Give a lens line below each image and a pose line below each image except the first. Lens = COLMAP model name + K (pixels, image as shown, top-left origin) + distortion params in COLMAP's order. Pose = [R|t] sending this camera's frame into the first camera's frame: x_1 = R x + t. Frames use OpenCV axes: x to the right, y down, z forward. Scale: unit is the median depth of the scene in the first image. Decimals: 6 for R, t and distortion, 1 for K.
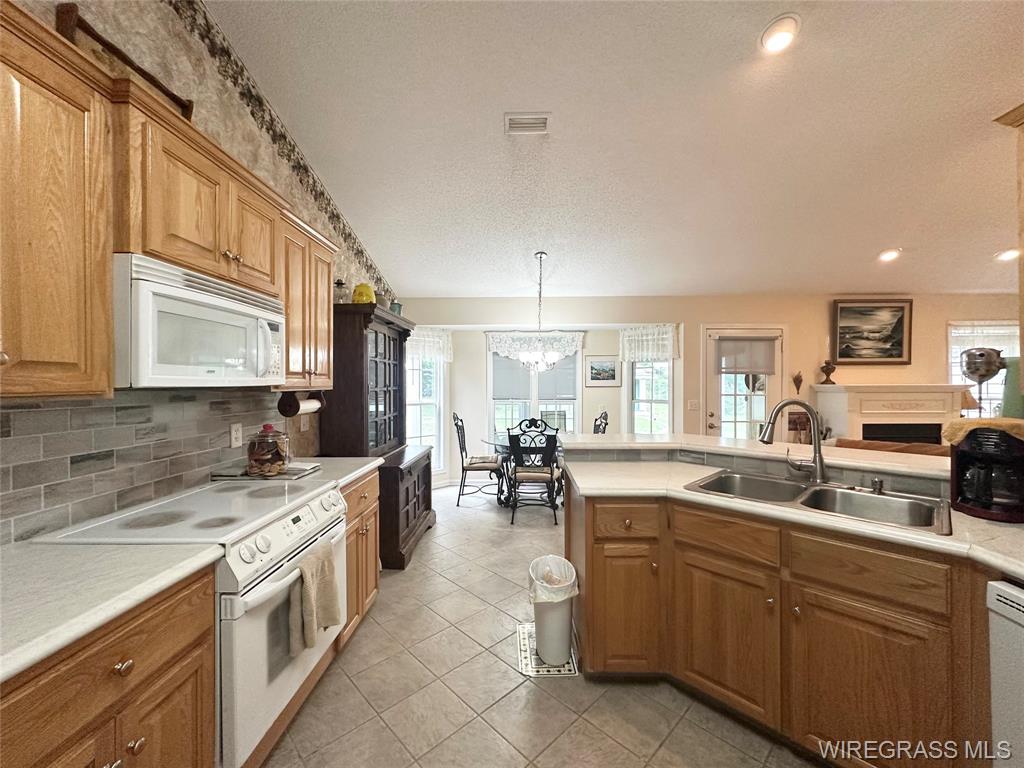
lens RADIAL K [[407.5, 0, 512.0], [0, 407.5, 384.0], [0, 0, 1]] dist [-0.000775, -0.000321]
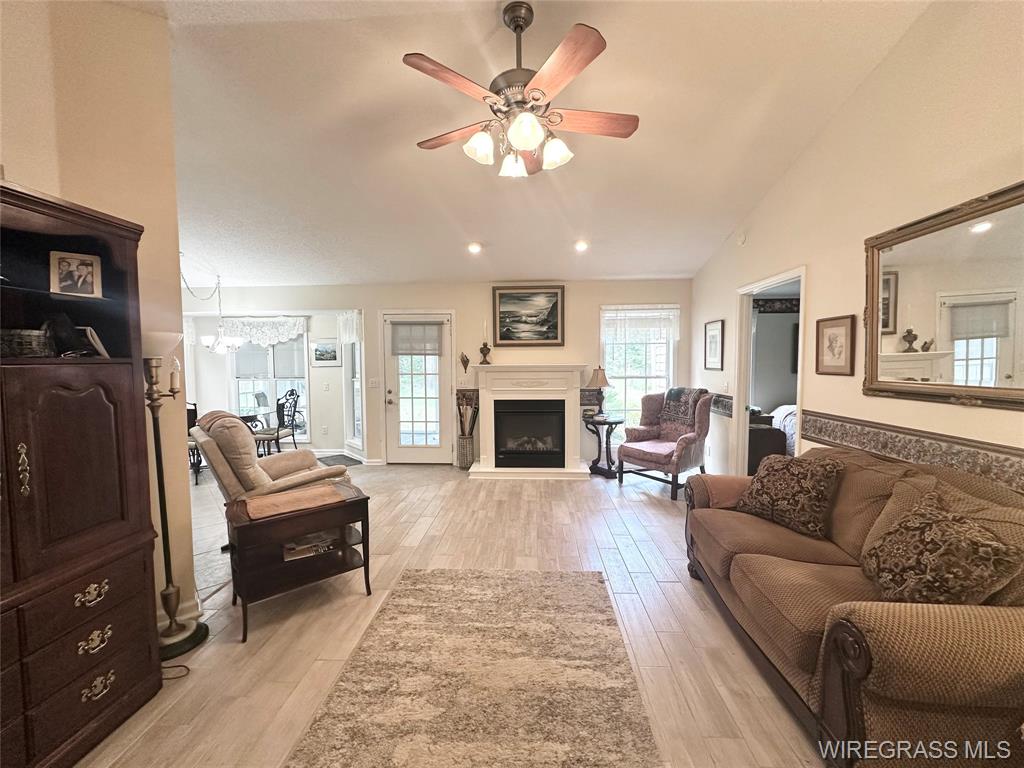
lens RADIAL K [[407.5, 0, 512.0], [0, 407.5, 384.0], [0, 0, 1]] dist [-0.000775, -0.000321]
pose [[0.999154, -0.000853, -0.041115, 0.881137], [0.003235, 0.998318, 0.057887, -0.009701], [0.040997, -0.057971, 0.997476, -0.100577]]
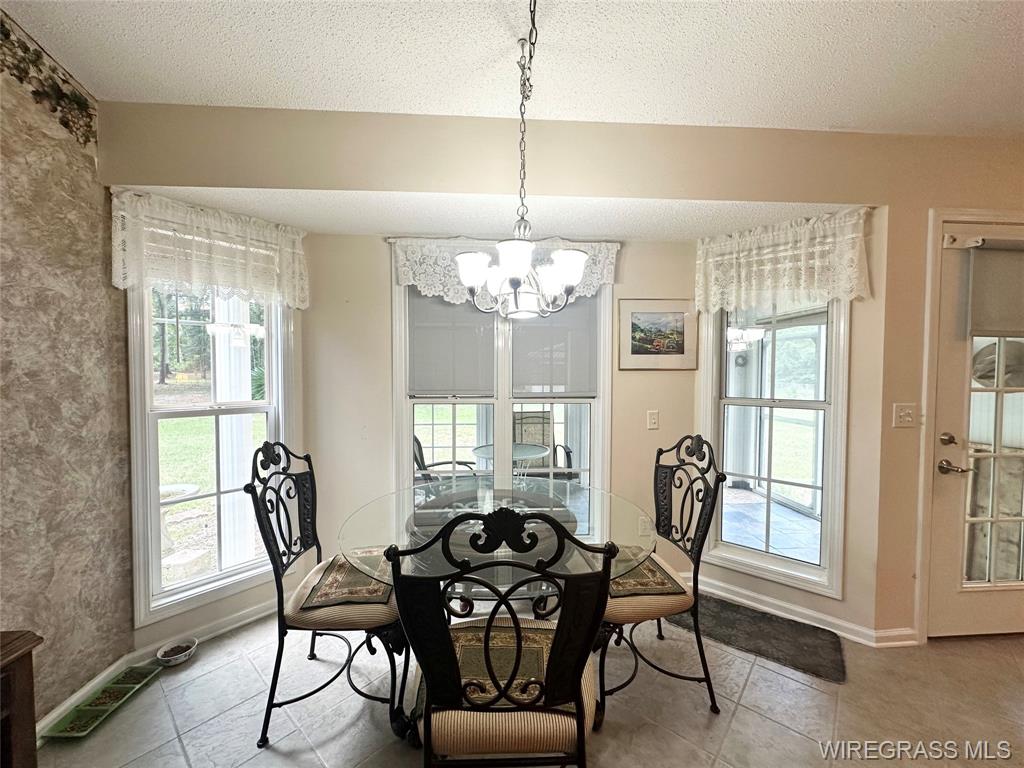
lens RADIAL K [[407.5, 0, 512.0], [0, 407.5, 384.0], [0, 0, 1]] dist [-0.000775, -0.000321]
pose [[0.996471, 0.001673, 0.083918, 0.030856], [-0.004333, 0.999494, 0.031526, 0.010390], [-0.083823, -0.031778, 0.995974, 0.648096]]
